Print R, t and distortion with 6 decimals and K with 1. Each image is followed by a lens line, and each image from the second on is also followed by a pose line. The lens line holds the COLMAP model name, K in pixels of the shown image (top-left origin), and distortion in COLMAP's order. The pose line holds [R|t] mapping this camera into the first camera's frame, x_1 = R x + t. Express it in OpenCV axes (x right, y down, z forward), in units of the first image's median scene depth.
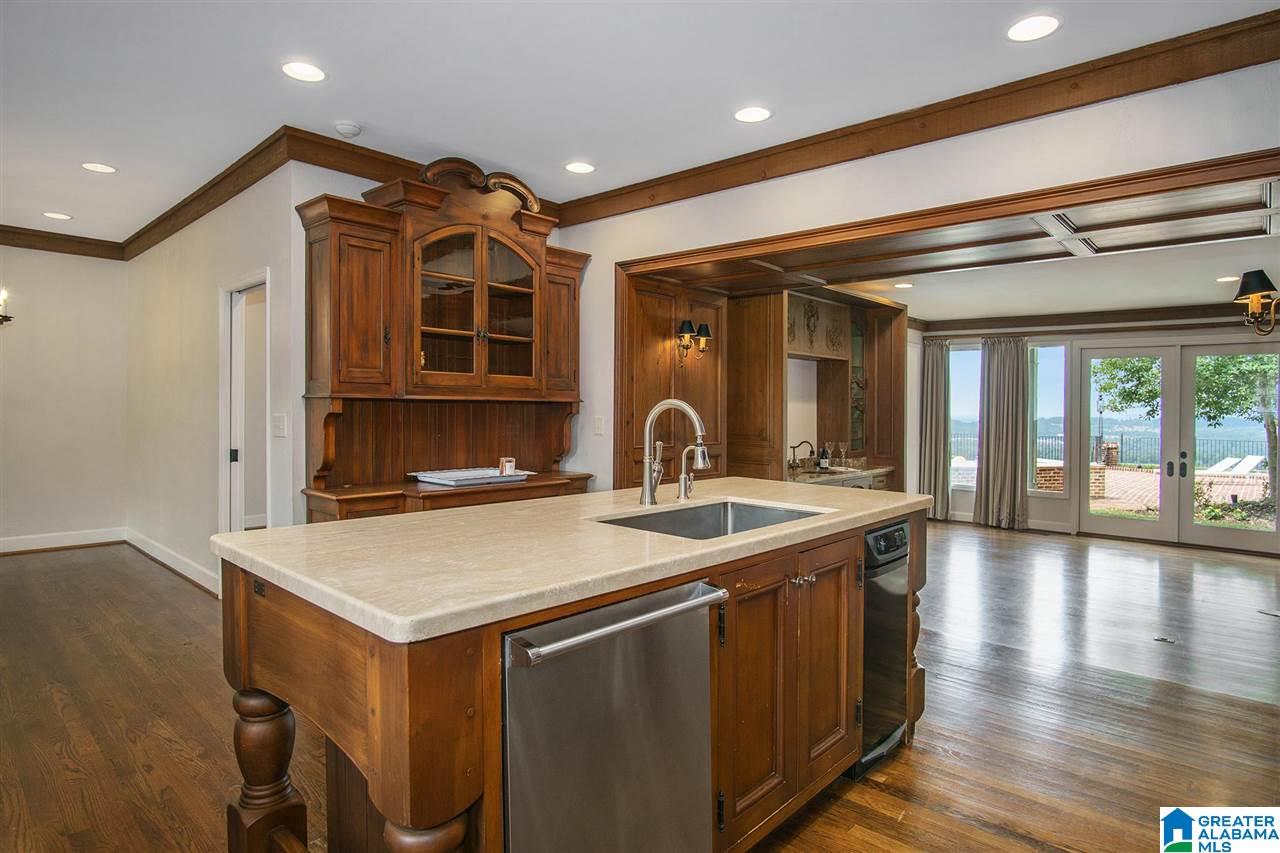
lens RADIAL K [[681.3, 0, 638.3], [0, 681.3, 422.2], [0, 0, 1]] dist [-0.018032, 0.000564]
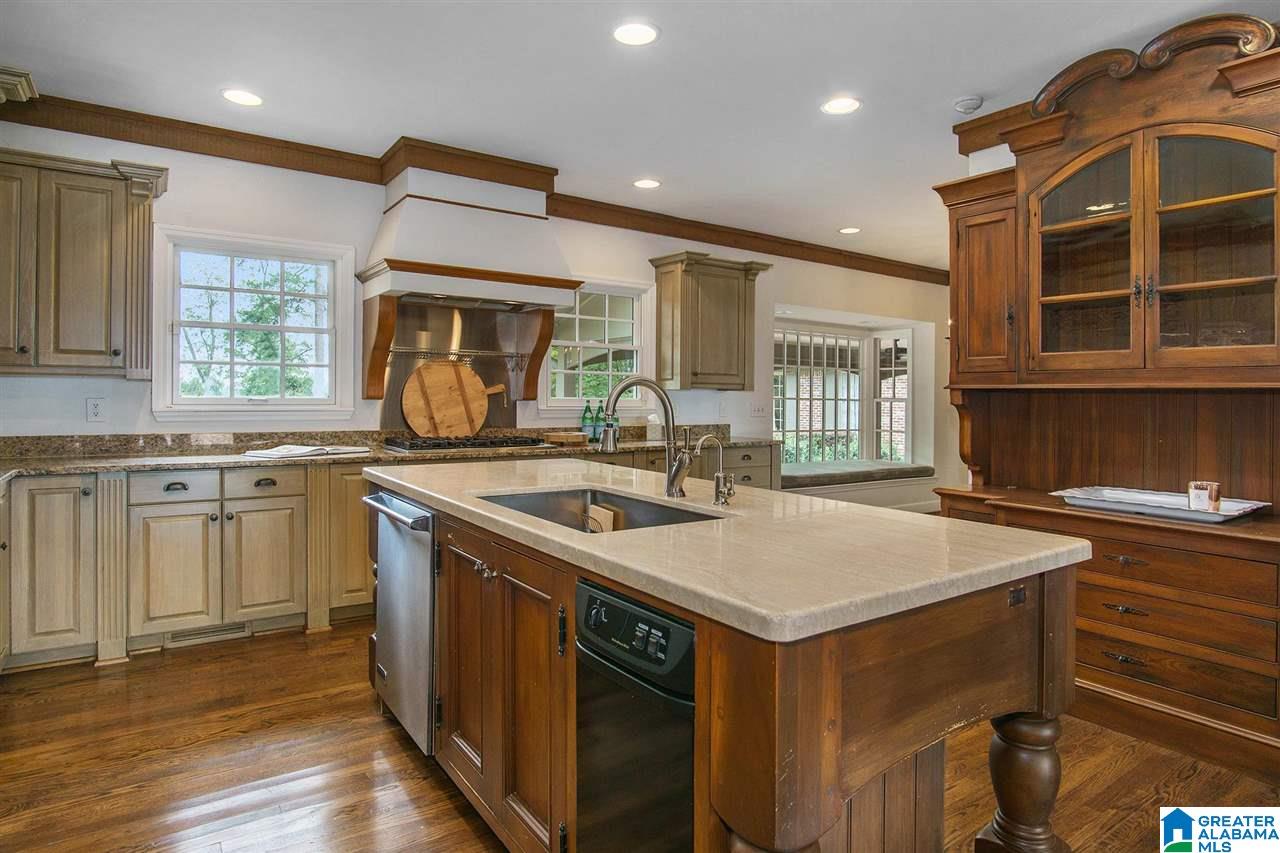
lens RADIAL K [[714.8, 0, 663.4], [0, 714.8, 396.7], [0, 0, 1]] dist [-0.018955, -0.002751]
pose [[-0.191017, -0.012717, -0.981504, 0.541304], [-0.030256, 0.999517, -0.007062, -0.004709], [0.981120, 0.028347, -0.191309, 0.679191]]
